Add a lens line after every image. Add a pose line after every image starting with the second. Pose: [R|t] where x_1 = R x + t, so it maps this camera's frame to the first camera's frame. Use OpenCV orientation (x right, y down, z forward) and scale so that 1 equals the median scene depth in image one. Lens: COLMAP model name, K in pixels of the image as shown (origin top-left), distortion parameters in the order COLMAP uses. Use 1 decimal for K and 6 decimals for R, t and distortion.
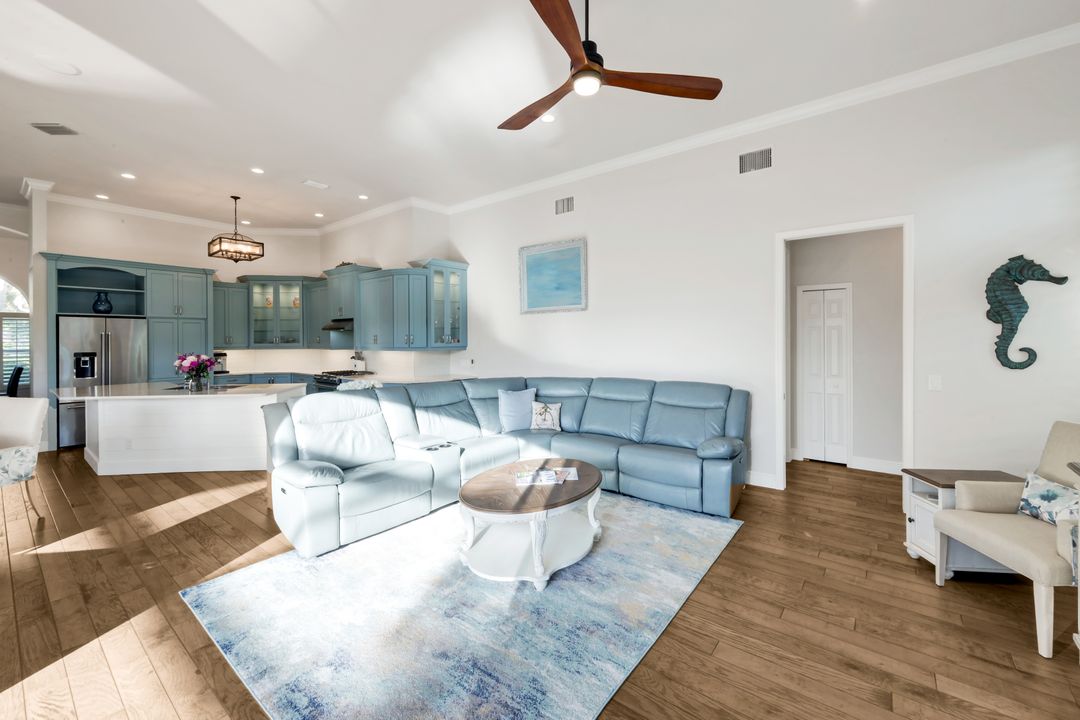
lens RADIAL K [[442.8, 0, 537.2], [0, 442.8, 350.1], [0, 0, 1]] dist [0.003970, 0.000339]
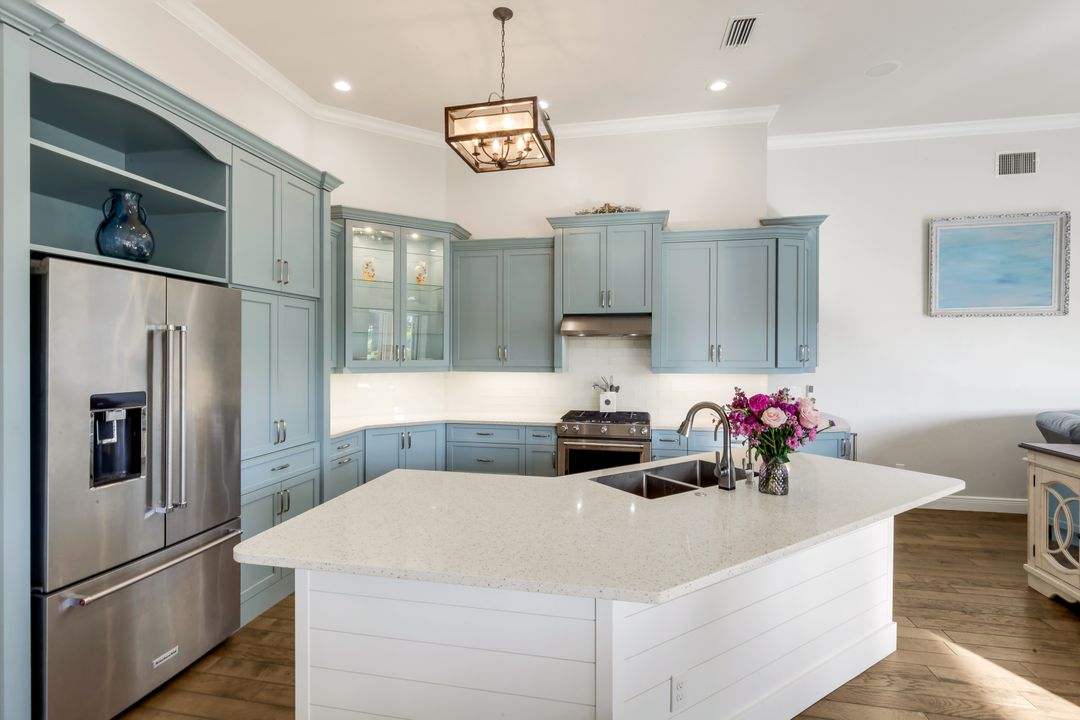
lens RADIAL K [[523.1, 0, 534.6], [0, 523.1, 355.7], [0, 0, 1]] dist [0.001795, -0.000172]
pose [[0.890712, 0.004373, 0.454547, -0.945399], [0.006700, 0.999719, -0.022747, -0.009440], [-0.454519, 0.023307, 0.890432, 0.589817]]
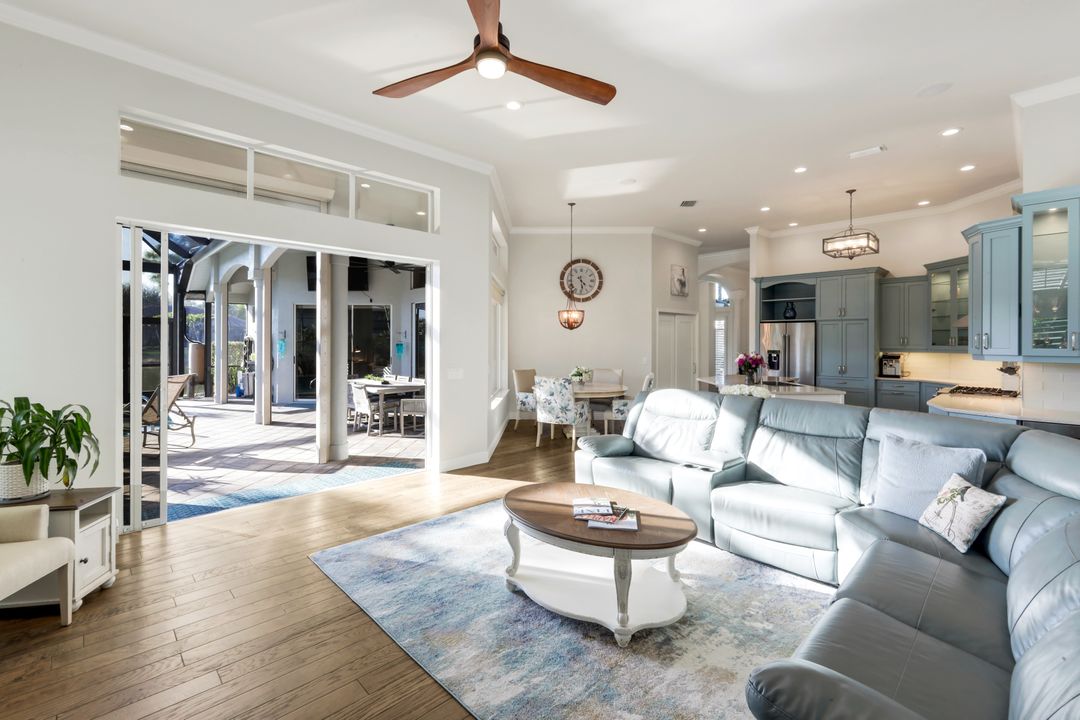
lens RADIAL K [[471.3, 0, 533.6], [0, 471.3, 351.2], [0, 0, 1]] dist [-0.001897, 0.000110]
pose [[-0.138754, 0.025740, -0.989992, 0.446913], [-0.028138, 0.999156, 0.029922, -0.013314], [0.989927, 0.032008, -0.137912, 0.509180]]
